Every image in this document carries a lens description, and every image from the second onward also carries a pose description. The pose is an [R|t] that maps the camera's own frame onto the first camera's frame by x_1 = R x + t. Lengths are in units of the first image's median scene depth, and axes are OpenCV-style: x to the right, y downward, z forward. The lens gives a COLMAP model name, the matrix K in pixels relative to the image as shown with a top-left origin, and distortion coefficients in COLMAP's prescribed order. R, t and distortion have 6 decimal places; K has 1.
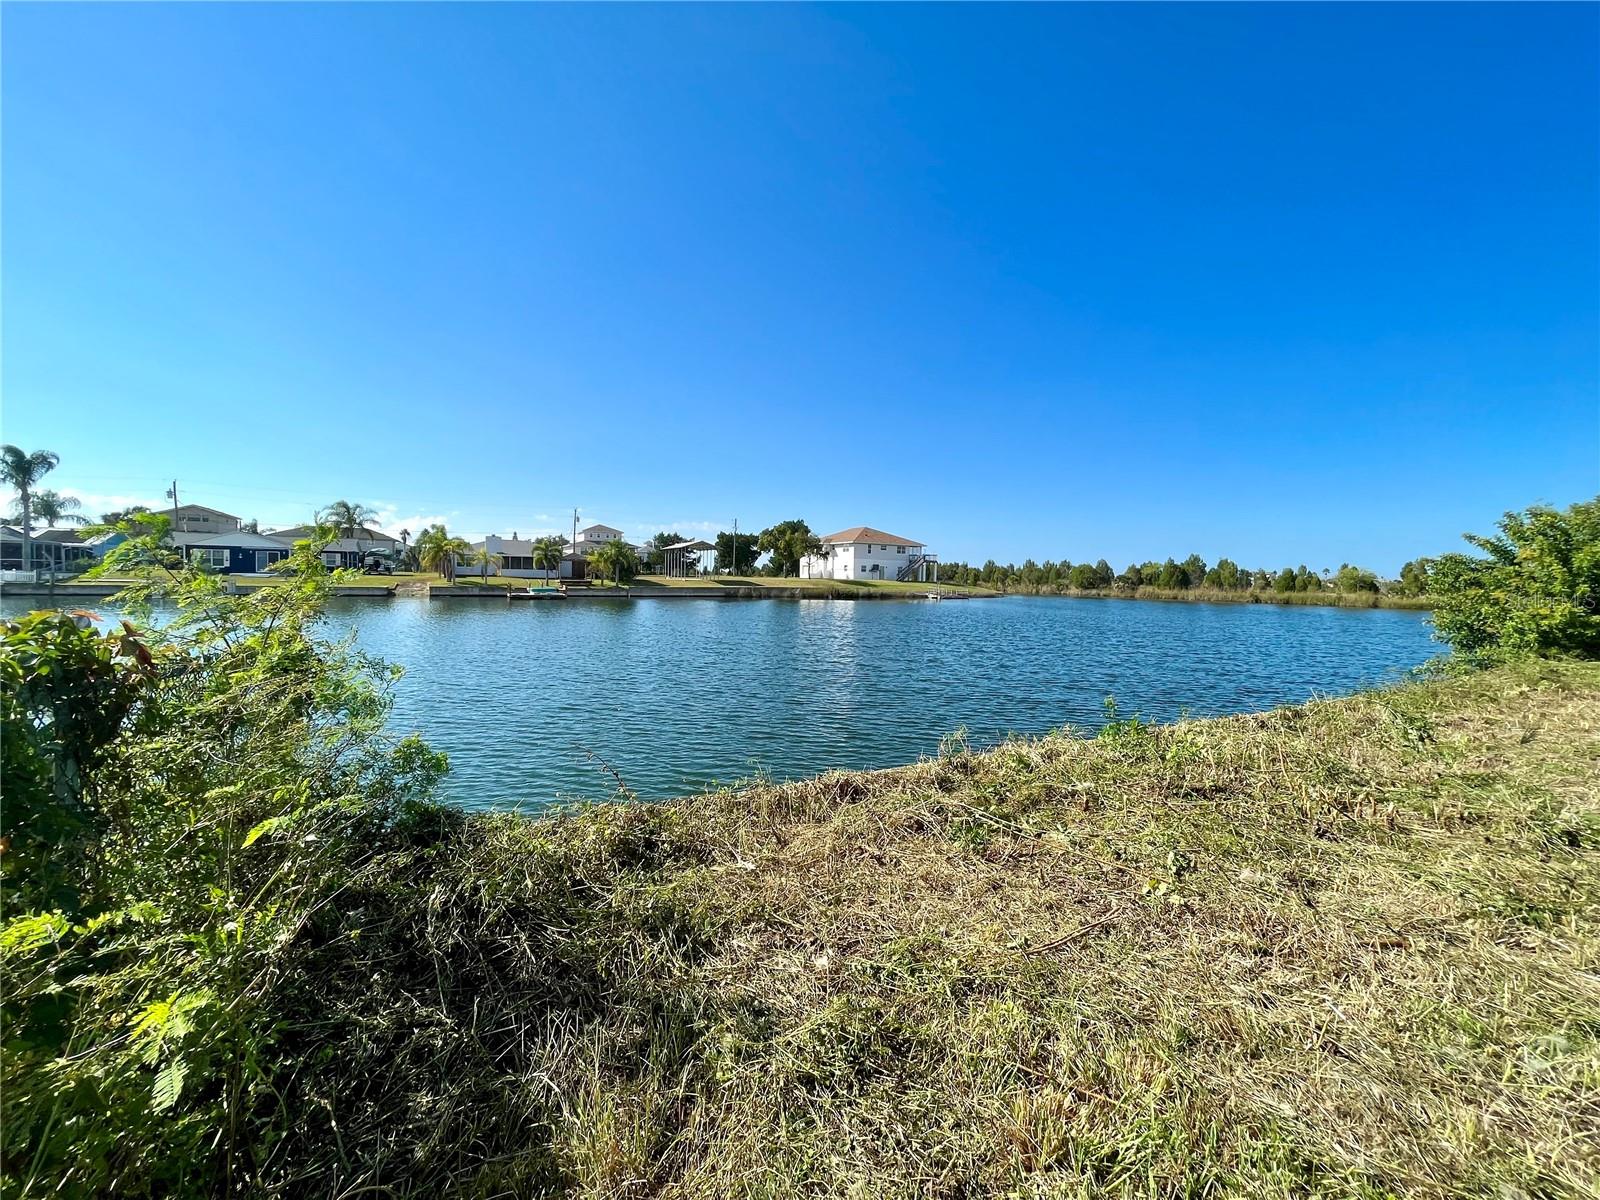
lens RADIAL K [[641.0, 0, 797.4], [0, 641.0, 589.0], [0, 0, 1]] dist [-0.009194, 0.000474]
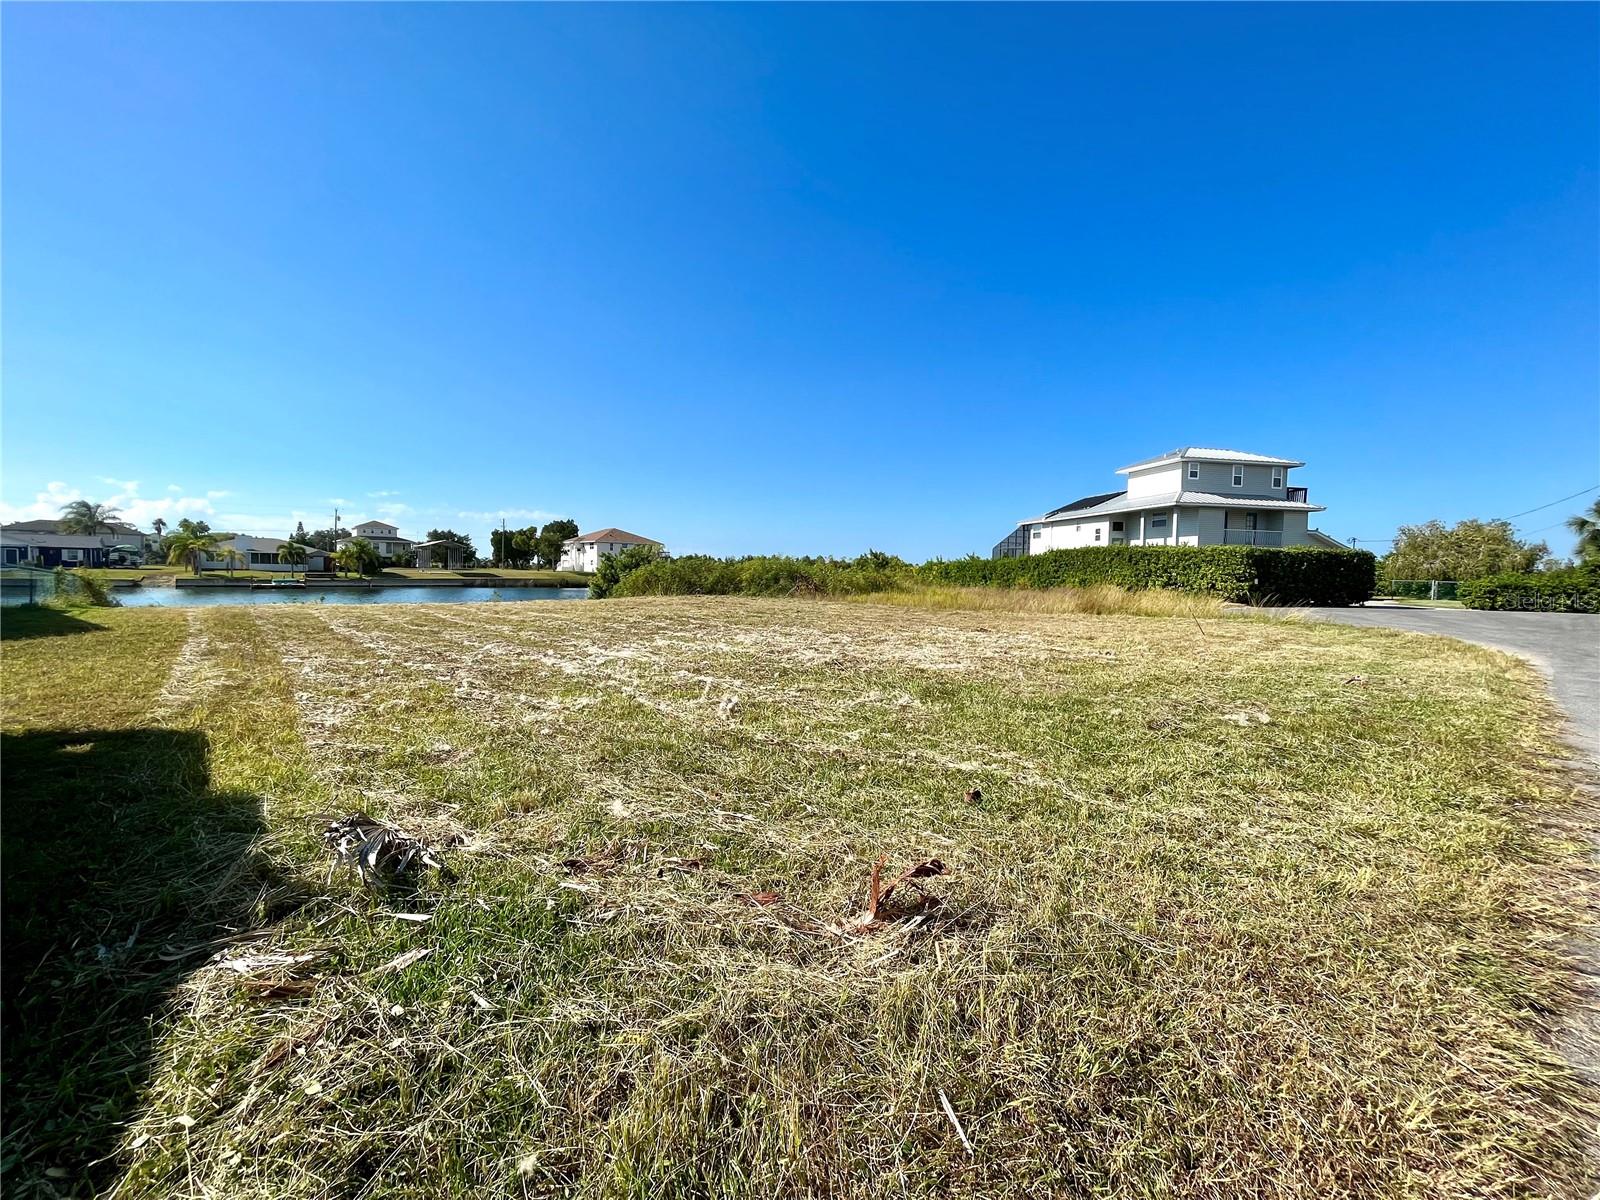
lens RADIAL K [[641.0, 0, 801.3], [0, 641.0, 598.3], [0, 0, 1]] dist [-0.009194, 0.000474]
pose [[0.972907, -0.010795, 0.230945, 0.286852], [0.004573, 0.999612, 0.027461, 0.005691], [-0.231152, -0.025660, 0.972579, -0.424742]]
